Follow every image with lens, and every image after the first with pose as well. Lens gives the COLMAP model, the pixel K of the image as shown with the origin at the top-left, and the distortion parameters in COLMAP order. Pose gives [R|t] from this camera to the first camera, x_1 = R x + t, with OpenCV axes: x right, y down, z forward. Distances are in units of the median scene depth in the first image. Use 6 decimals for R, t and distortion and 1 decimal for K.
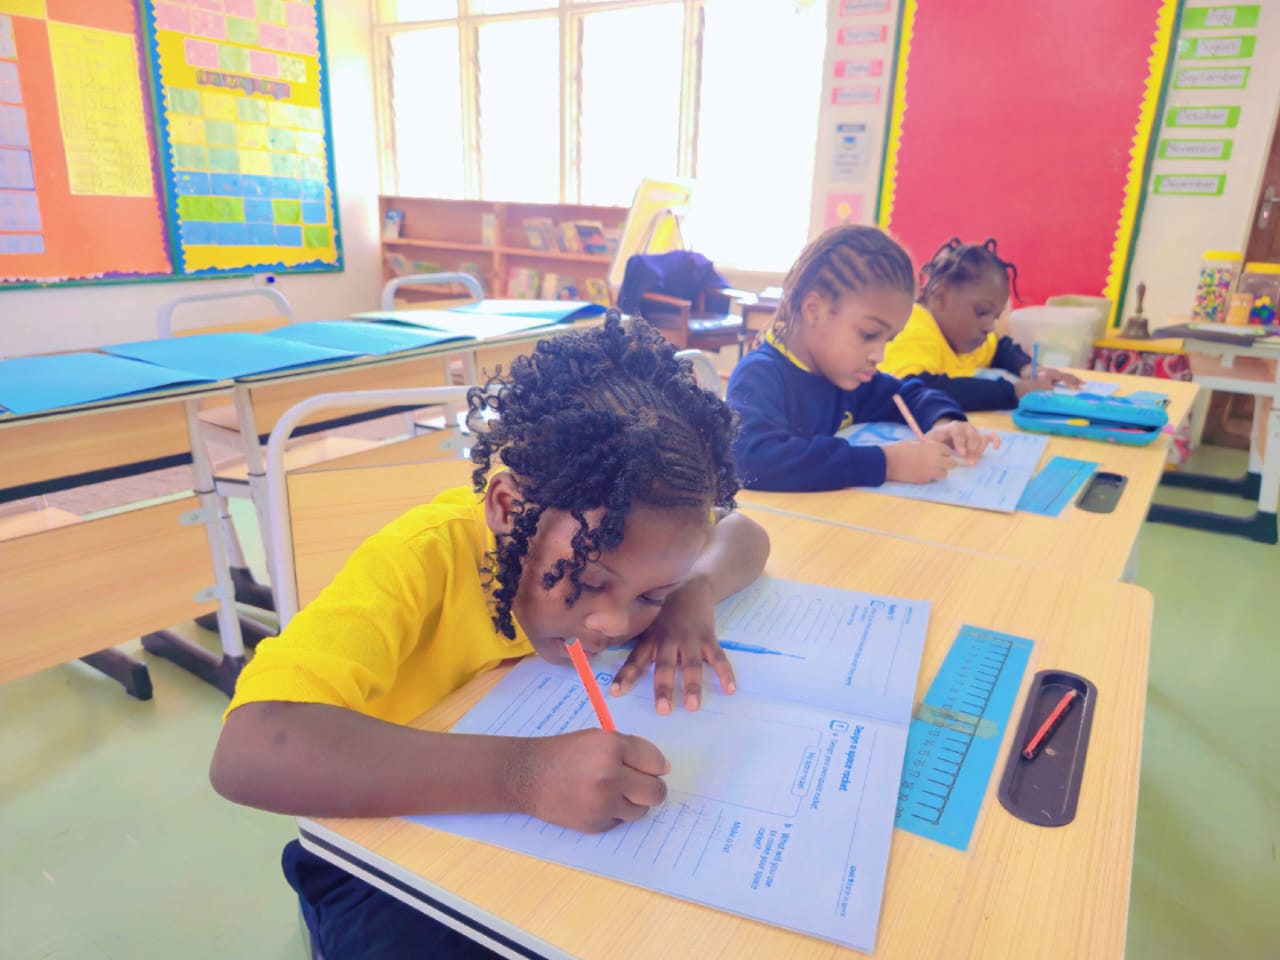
lens RADIAL K [[905.2, 0, 640.0], [0, 905.2, 480.0], [0, 0, 1]] dist [0.004322, -0.001808]
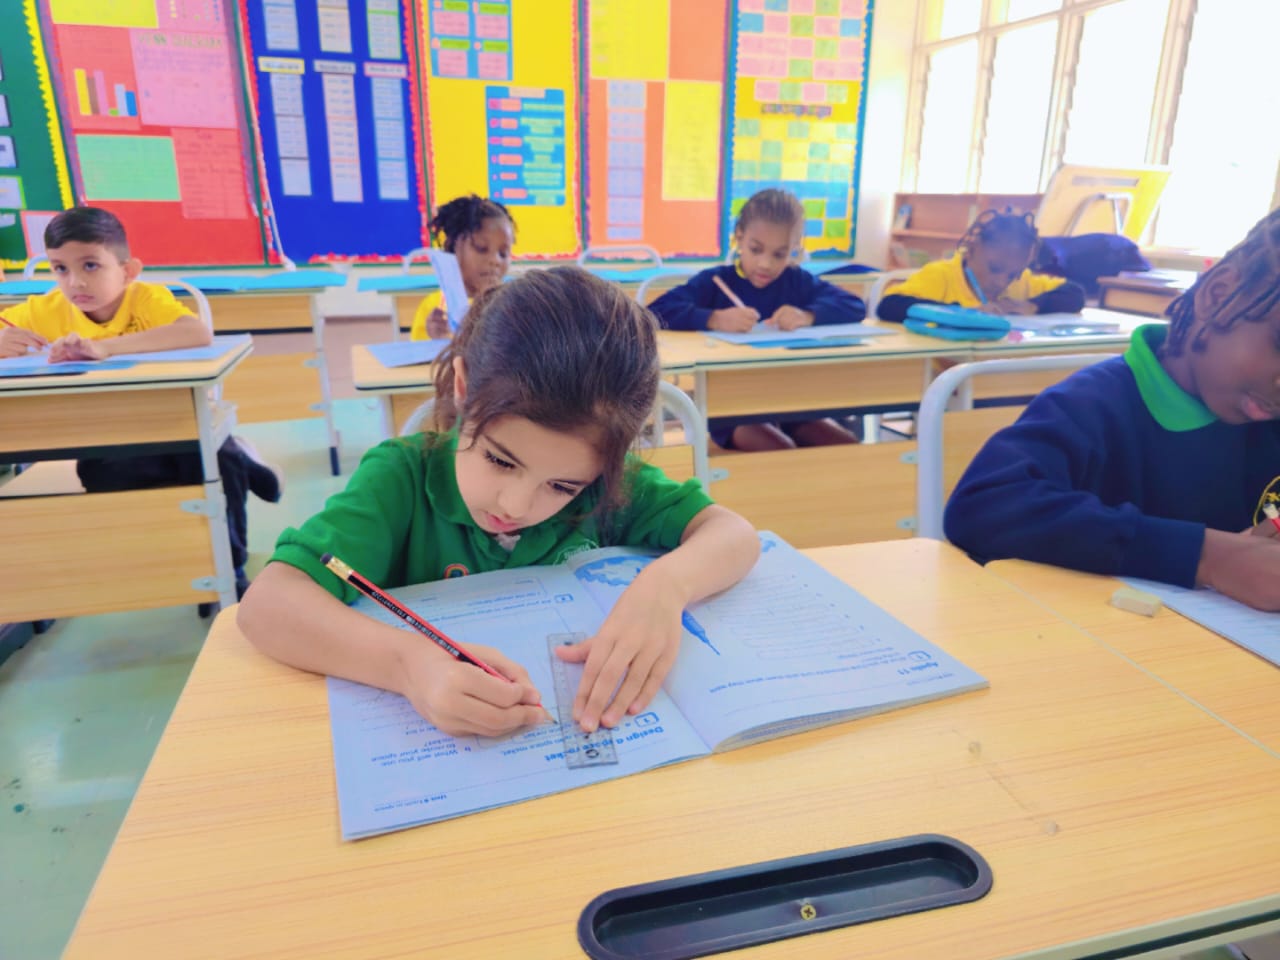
lens RADIAL K [[905.2, 0, 640.0], [0, 905.2, 480.0], [0, 0, 1]] dist [0.004322, -0.001808]
pose [[0.761325, 0.161638, -0.627899, 0.277418], [-0.164517, 0.984892, 0.054061, 0.045481], [0.627151, 0.062142, 0.776415, -0.099910]]
